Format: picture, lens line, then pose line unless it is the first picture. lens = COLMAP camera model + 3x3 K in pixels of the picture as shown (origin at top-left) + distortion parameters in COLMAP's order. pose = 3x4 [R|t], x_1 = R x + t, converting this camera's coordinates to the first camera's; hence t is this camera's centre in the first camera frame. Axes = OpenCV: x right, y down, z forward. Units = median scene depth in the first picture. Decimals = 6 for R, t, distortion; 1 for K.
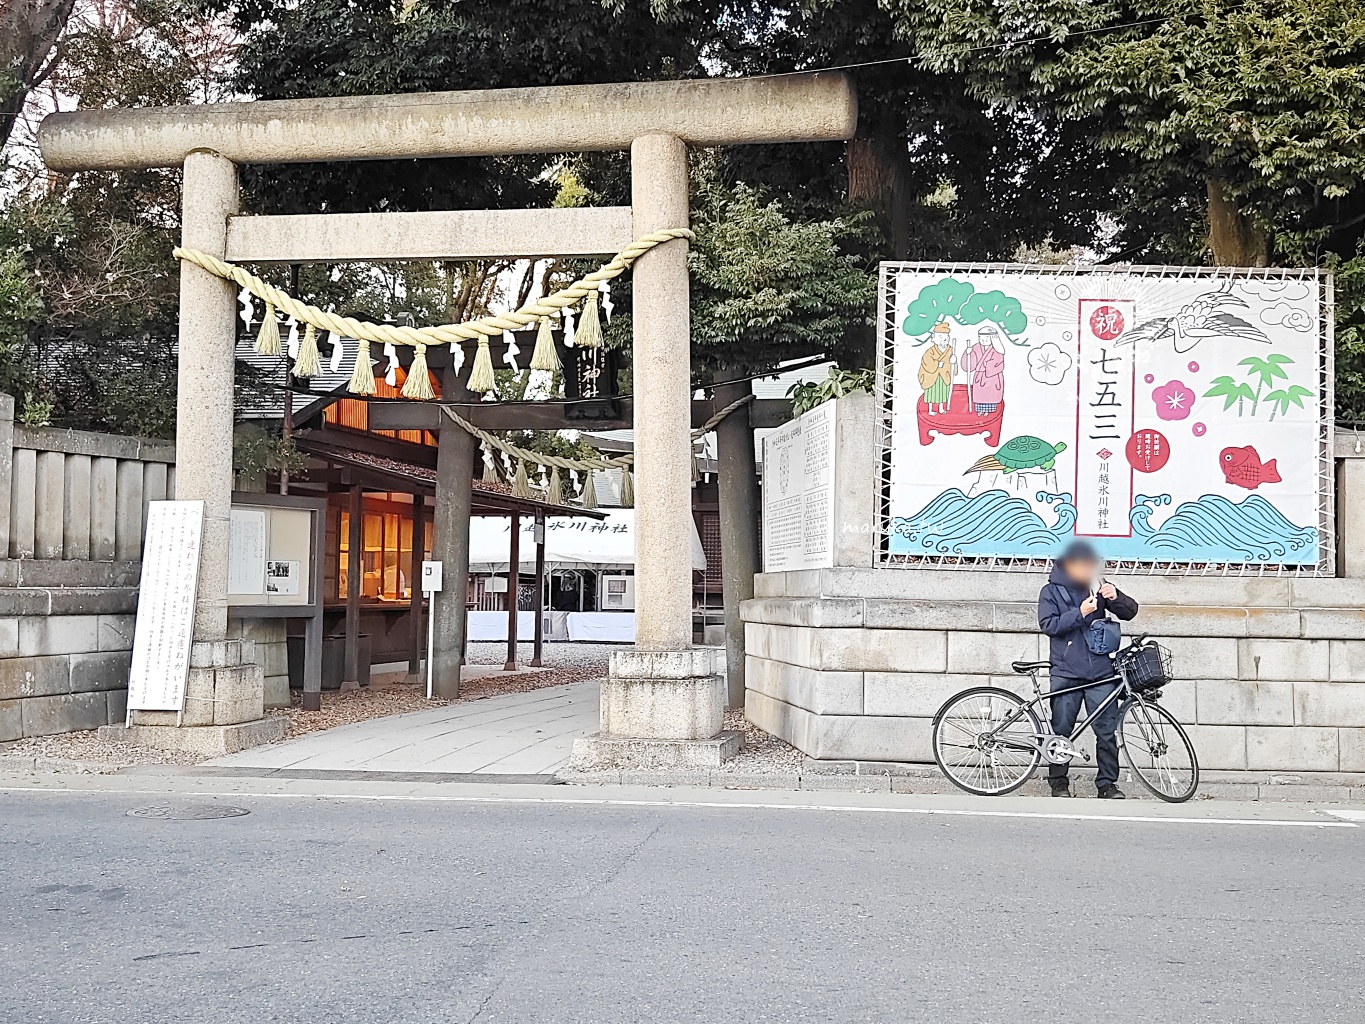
lens RADIAL K [[1593.1, 0, 682.5], [0, 1593.1, 512.0], [0, 0, 1]] dist [0.009784, 0.006141]
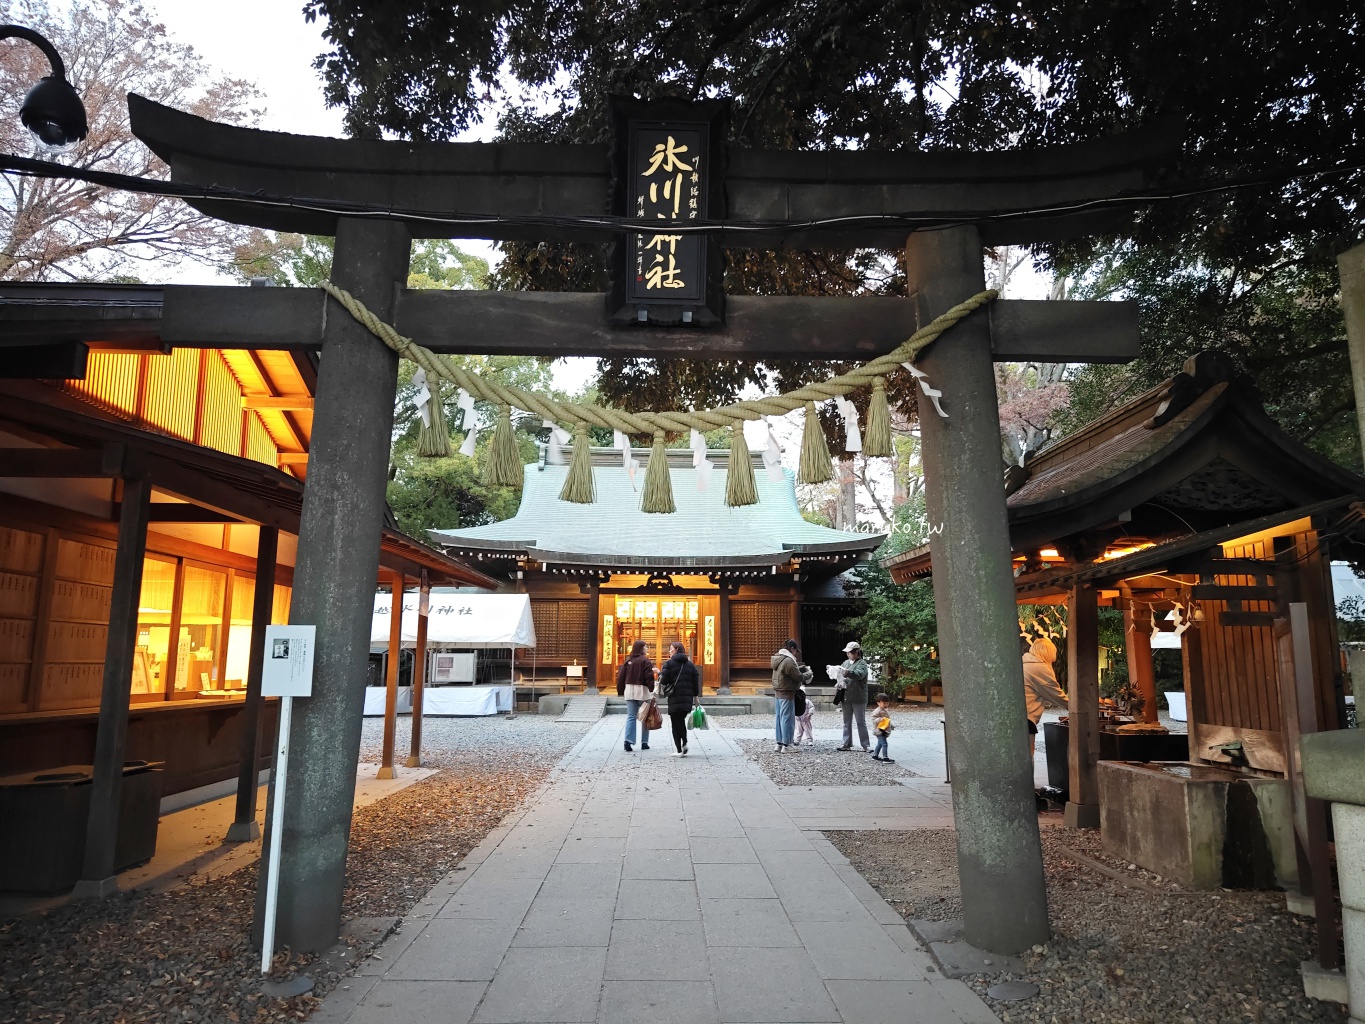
lens RADIAL K [[928.7, 0, 682.5], [0, 928.7, 512.0], [0, 0, 1]] dist [0.001080, 0.002278]
pose [[0.969611, 0.033417, 0.242360, -0.110534], [-0.006709, 0.993887, -0.110200, 0.026132], [-0.244561, 0.105225, 0.963908, 0.692565]]
